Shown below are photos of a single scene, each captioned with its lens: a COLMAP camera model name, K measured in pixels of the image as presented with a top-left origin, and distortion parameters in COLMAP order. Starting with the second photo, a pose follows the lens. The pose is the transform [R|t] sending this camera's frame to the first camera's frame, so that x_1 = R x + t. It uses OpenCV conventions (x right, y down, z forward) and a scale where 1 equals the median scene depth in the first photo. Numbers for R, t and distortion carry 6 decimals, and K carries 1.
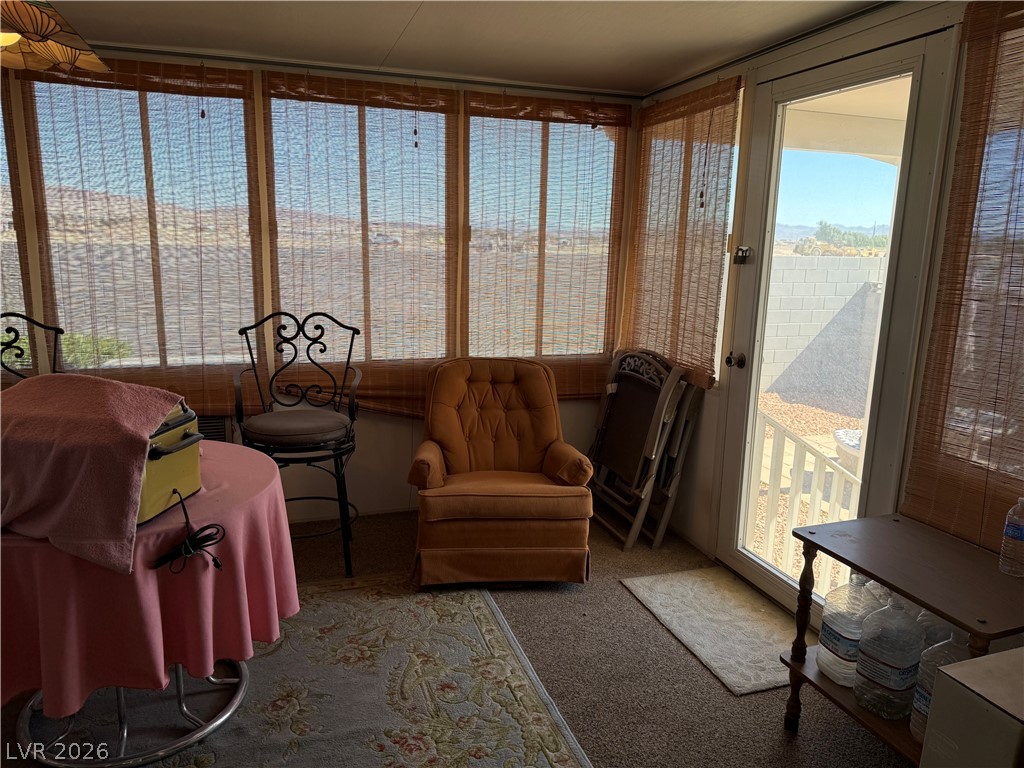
lens RADIAL K [[713.4, 0, 524.5], [0, 713.4, 388.5], [0, 0, 1]] dist [0.078668, -0.088501]
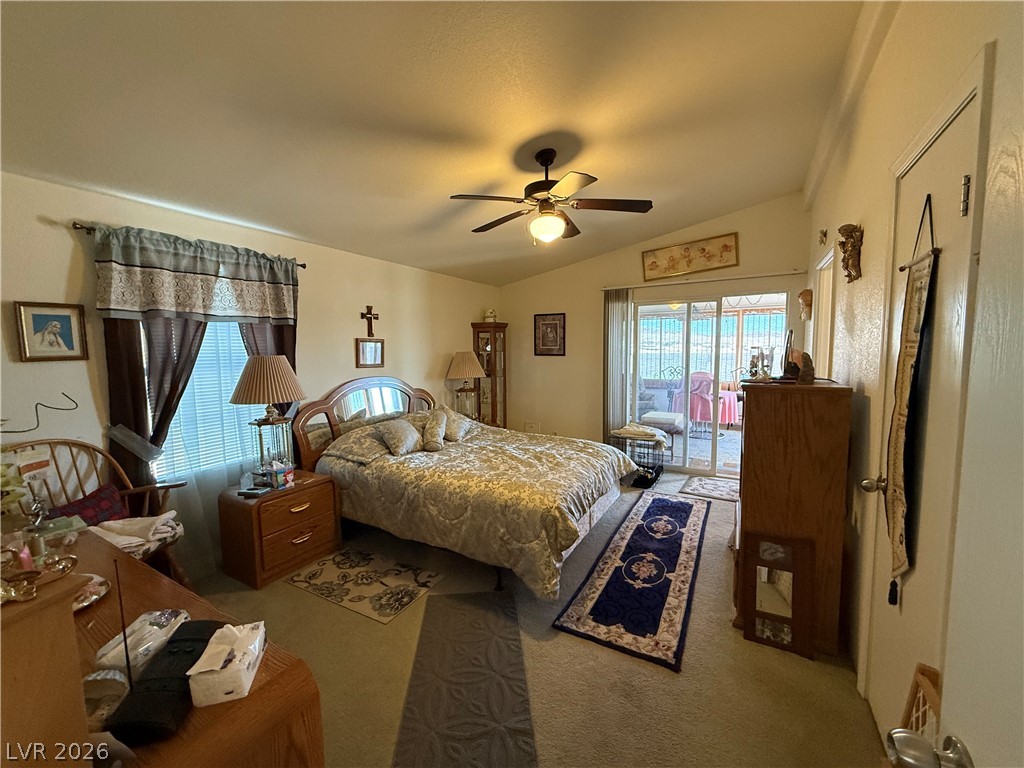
lens RADIAL K [[408.3, 0, 509.8], [0, 408.3, 385.1], [0, 0, 1]] dist [-0.001060, 0.000375]
pose [[0.638282, 0.034857, -0.769013, 1.021684], [-0.127485, 0.989967, -0.060940, 0.519132], [0.759173, 0.136935, 0.636321, -2.455116]]
